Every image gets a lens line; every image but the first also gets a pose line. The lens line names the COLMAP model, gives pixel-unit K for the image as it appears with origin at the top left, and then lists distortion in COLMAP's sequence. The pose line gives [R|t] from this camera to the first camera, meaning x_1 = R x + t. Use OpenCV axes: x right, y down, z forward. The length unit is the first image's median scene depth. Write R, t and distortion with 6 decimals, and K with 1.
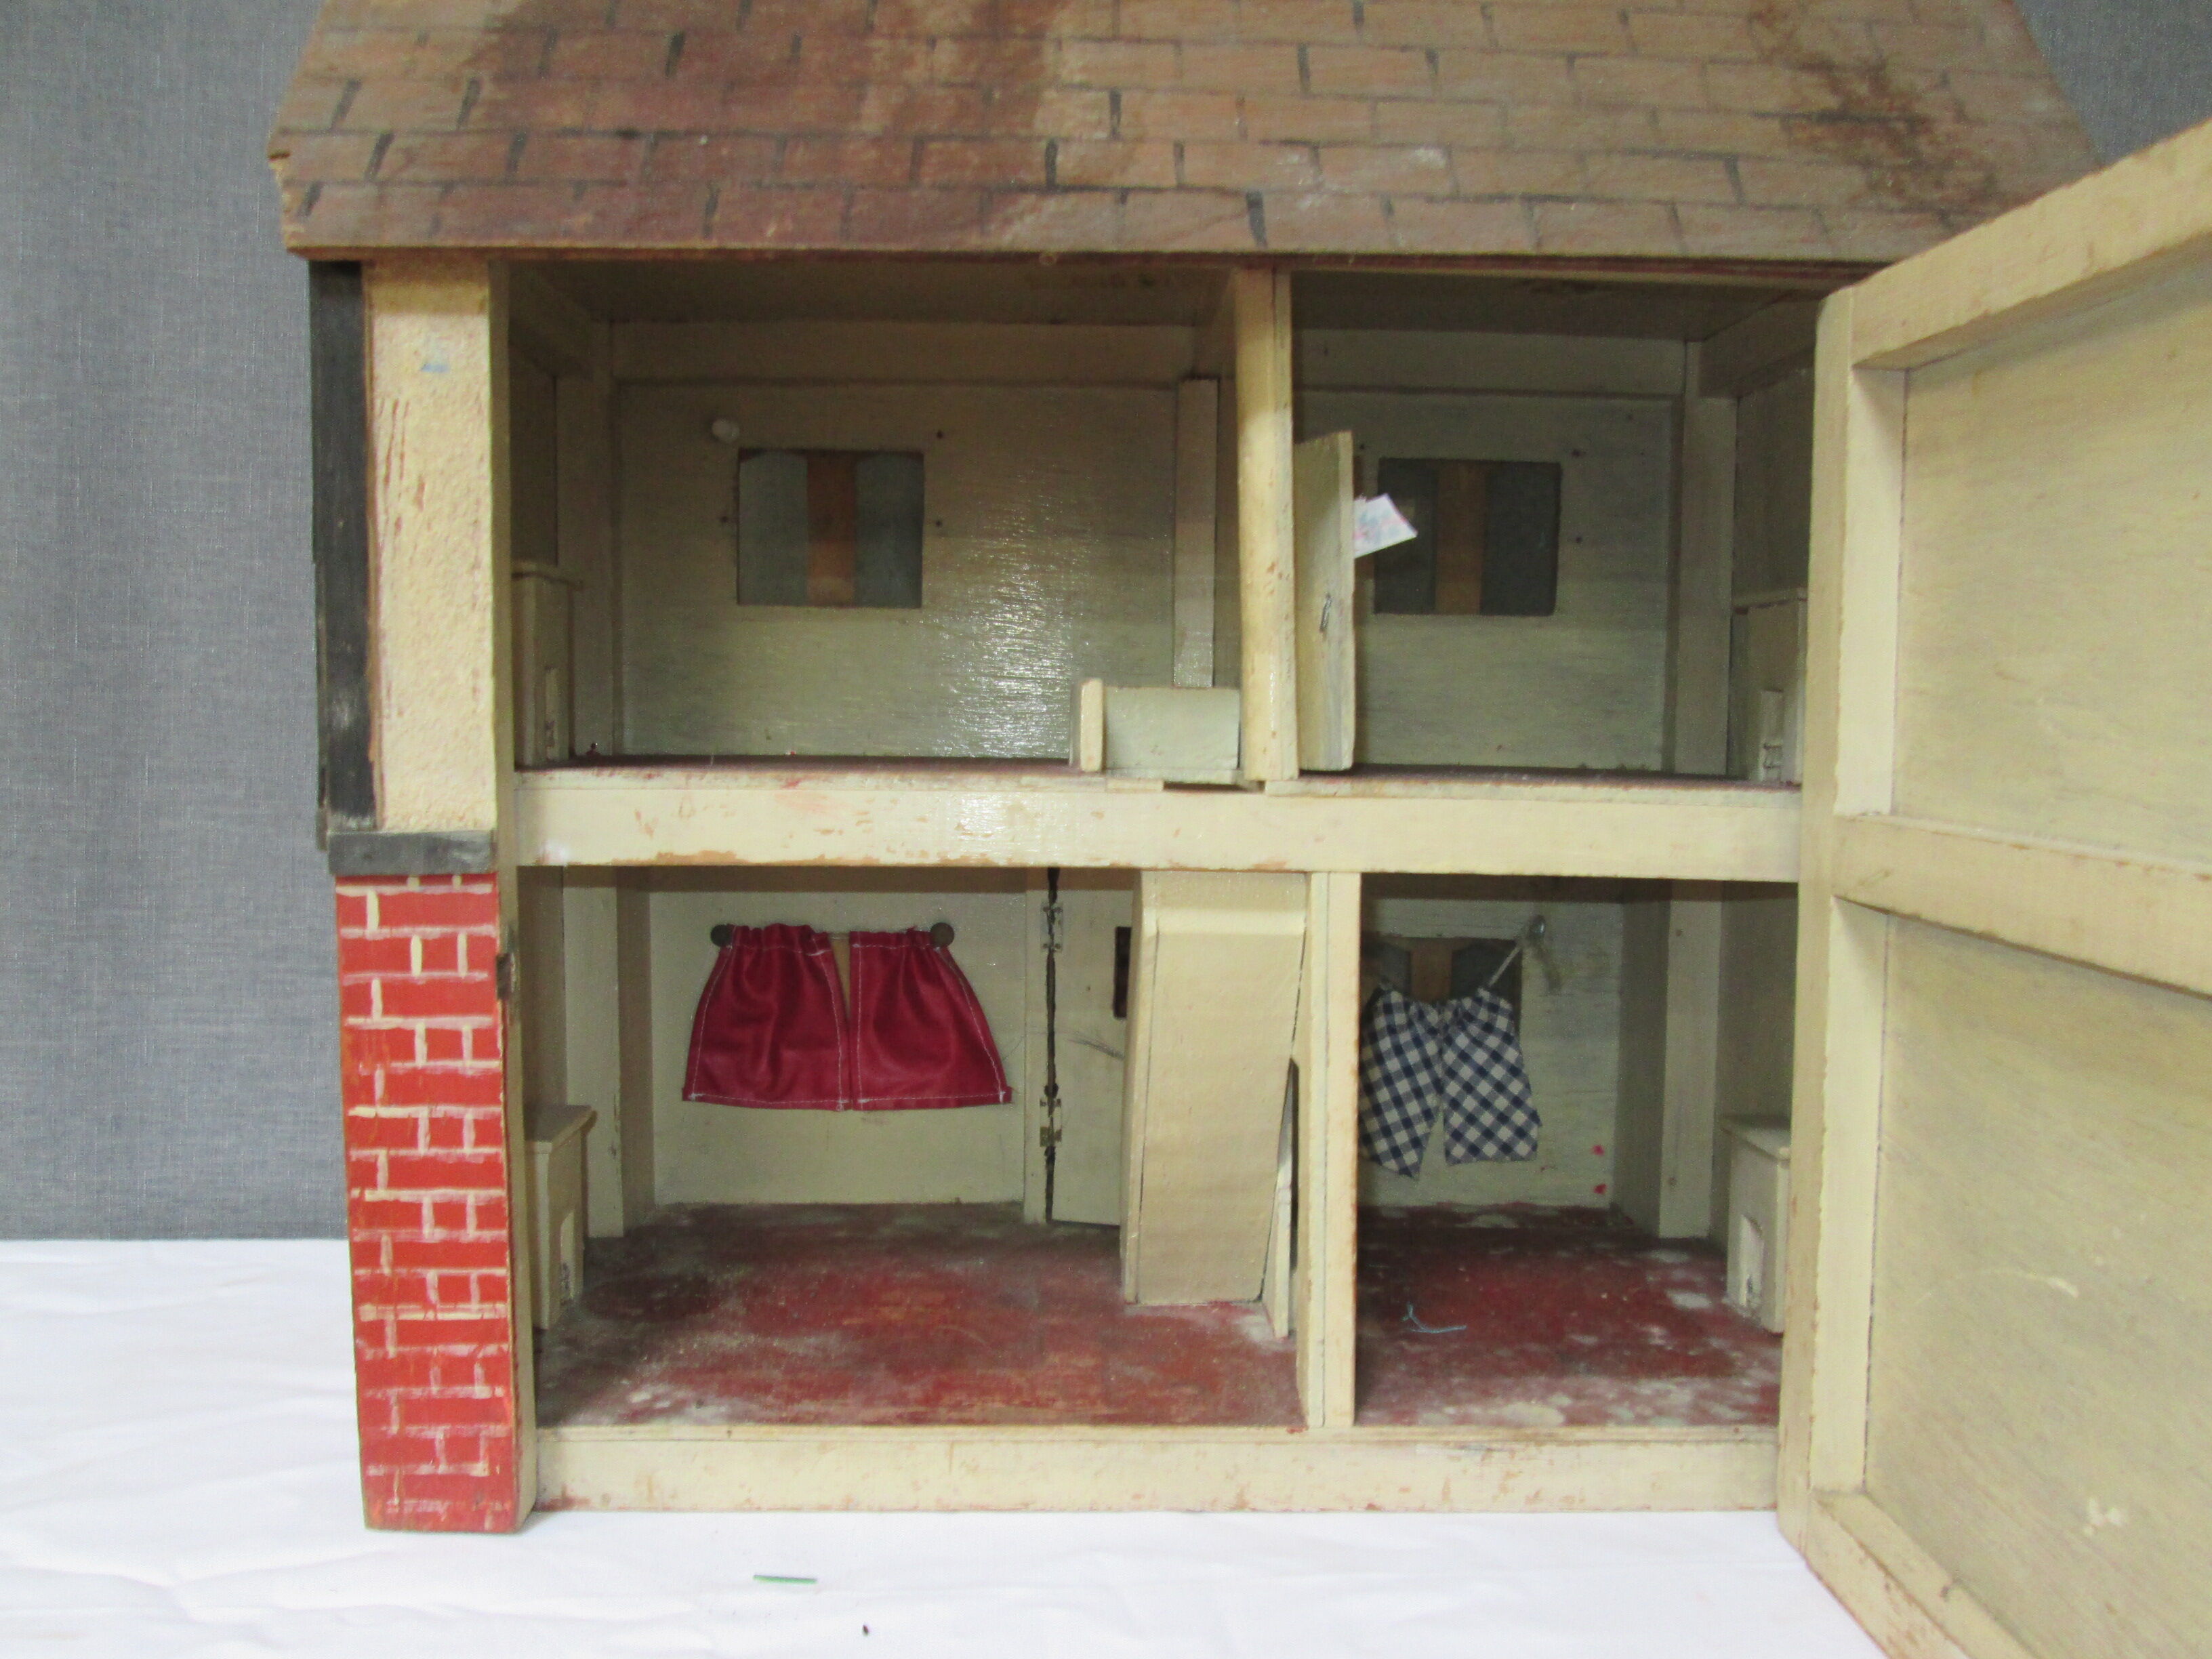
lens RADIAL K [[1767.6, 0, 1104.0], [0, 1767.6, 814.7], [0, 0, 1]] dist [-0.021862, 0.024604]
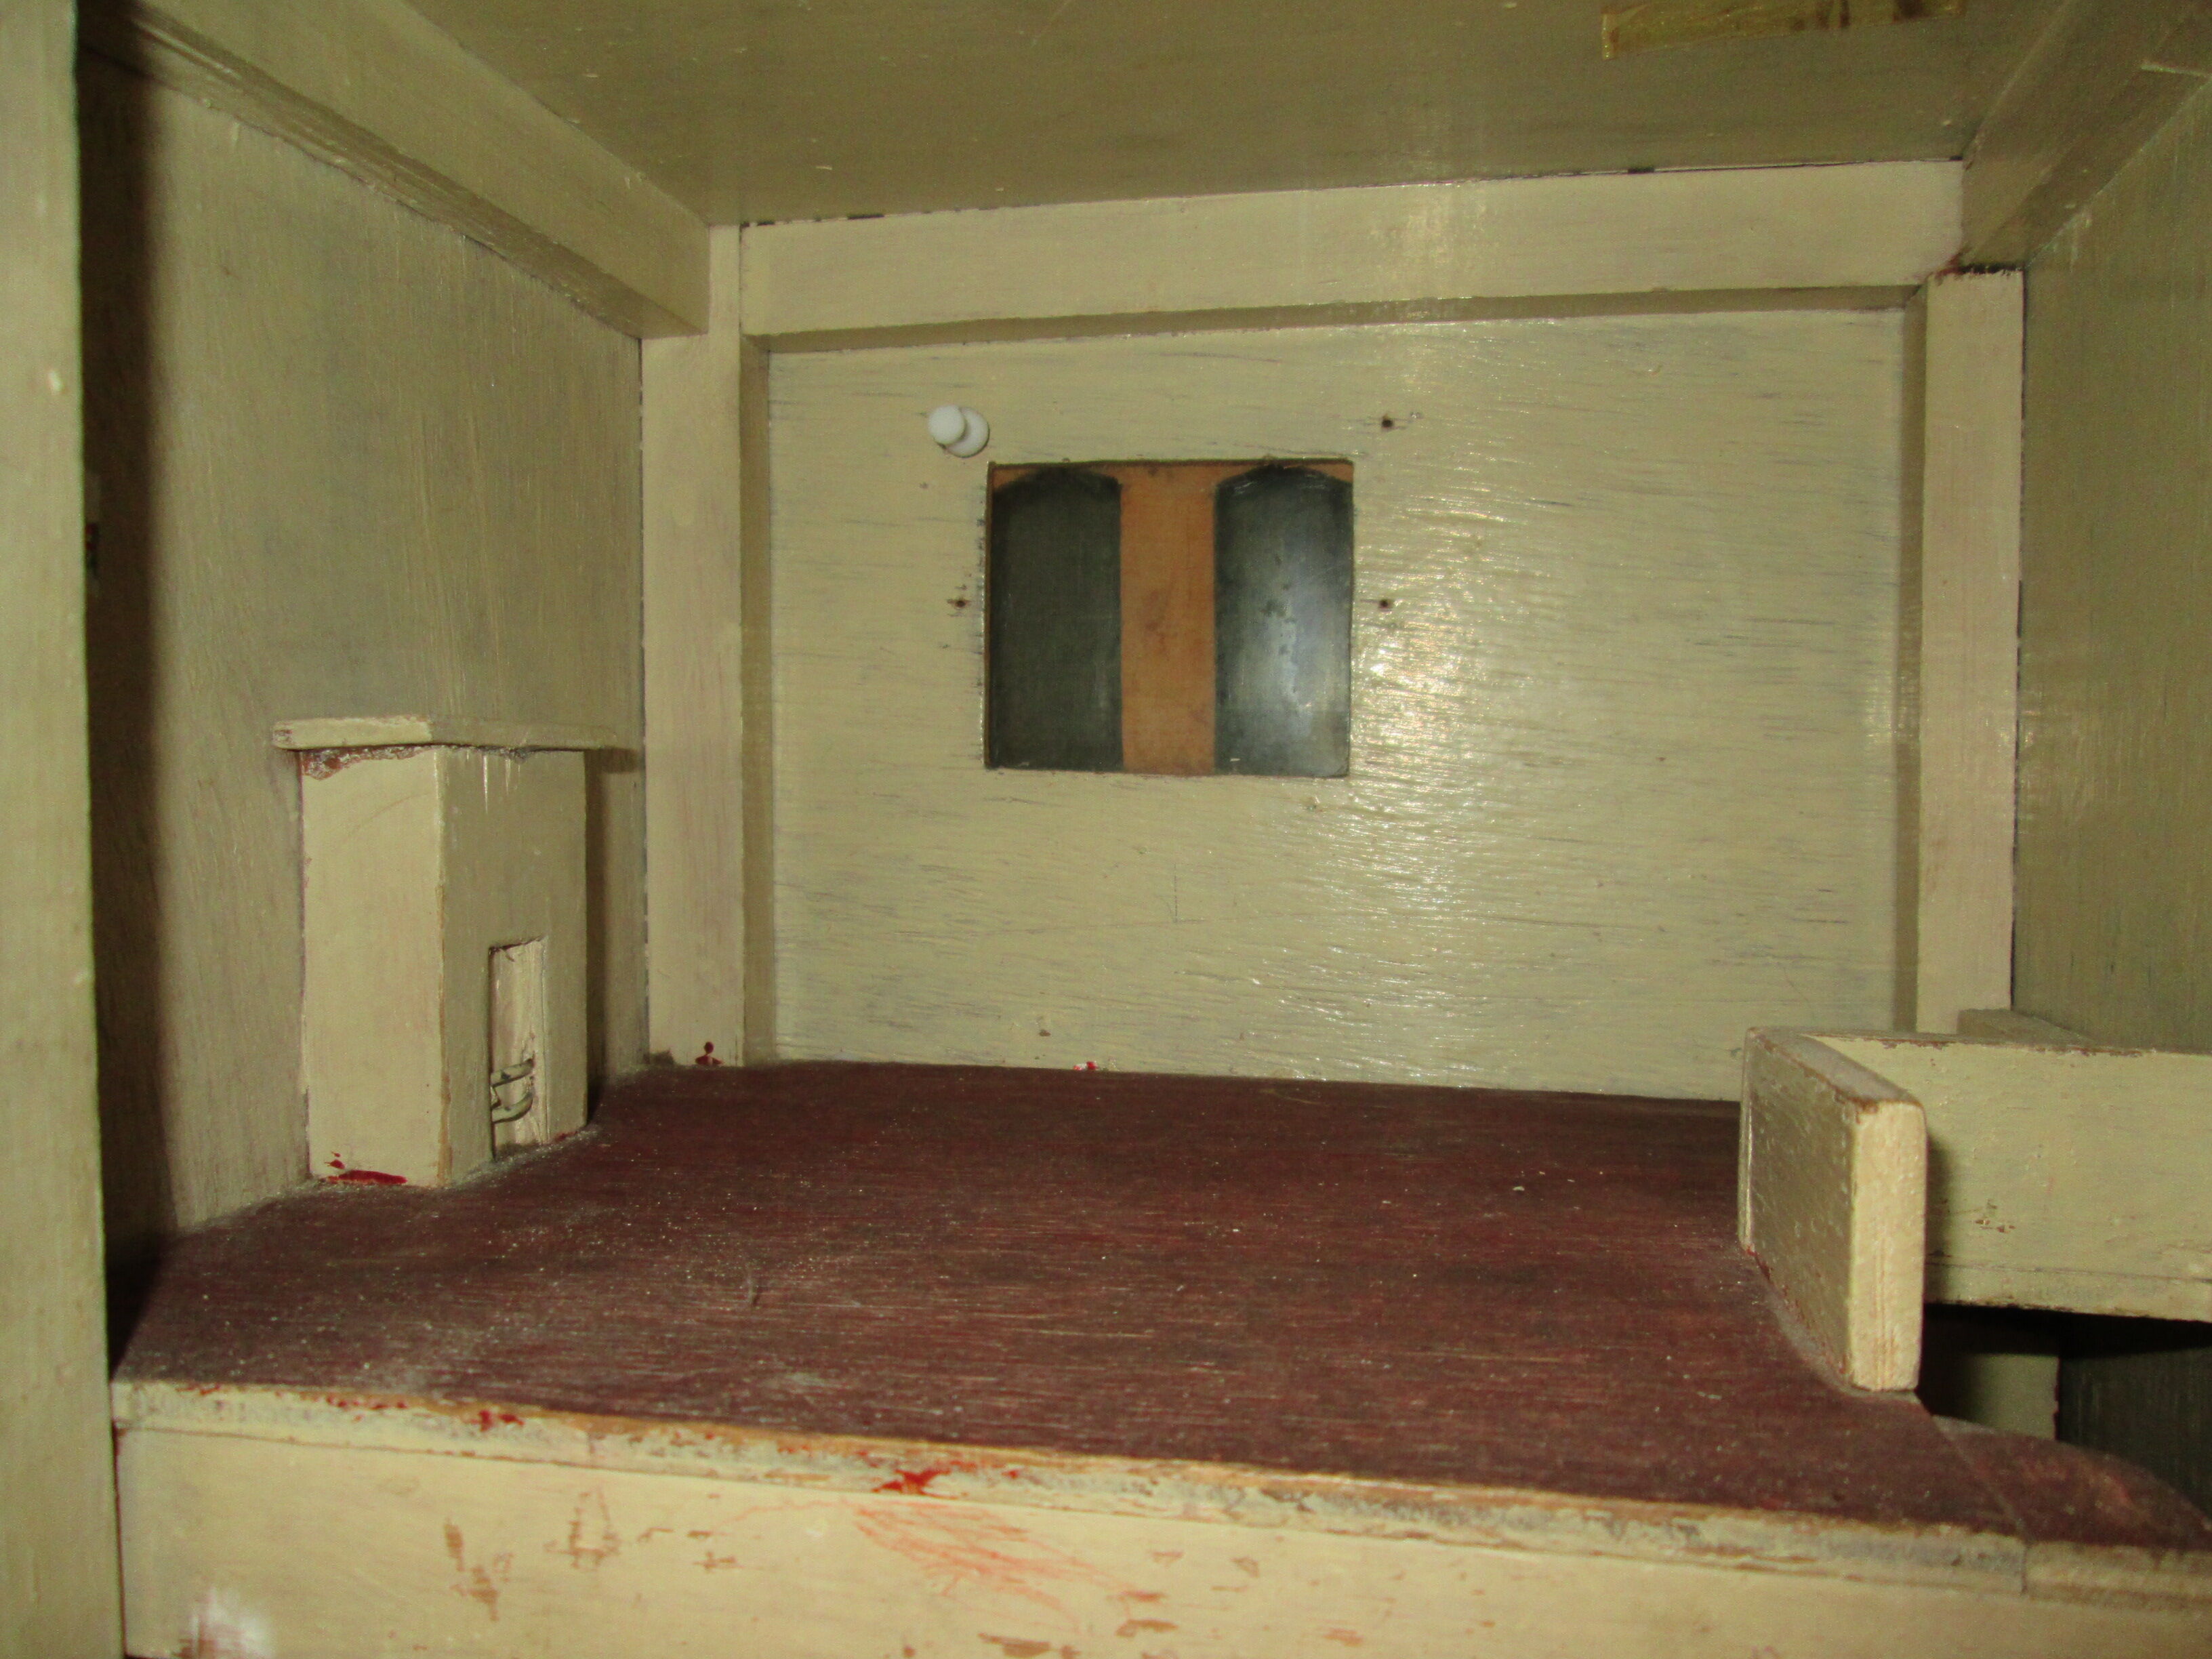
lens RADIAL K [[1767.6, 0, 1106.5], [0, 1767.6, 824.9], [0, 0, 1]] dist [-0.021862, 0.024604]
pose [[0.971783, 0.008510, -0.235724, -0.061204], [-0.017033, 0.999272, -0.034146, -0.099533], [0.235262, 0.037197, 0.971220, 0.587903]]
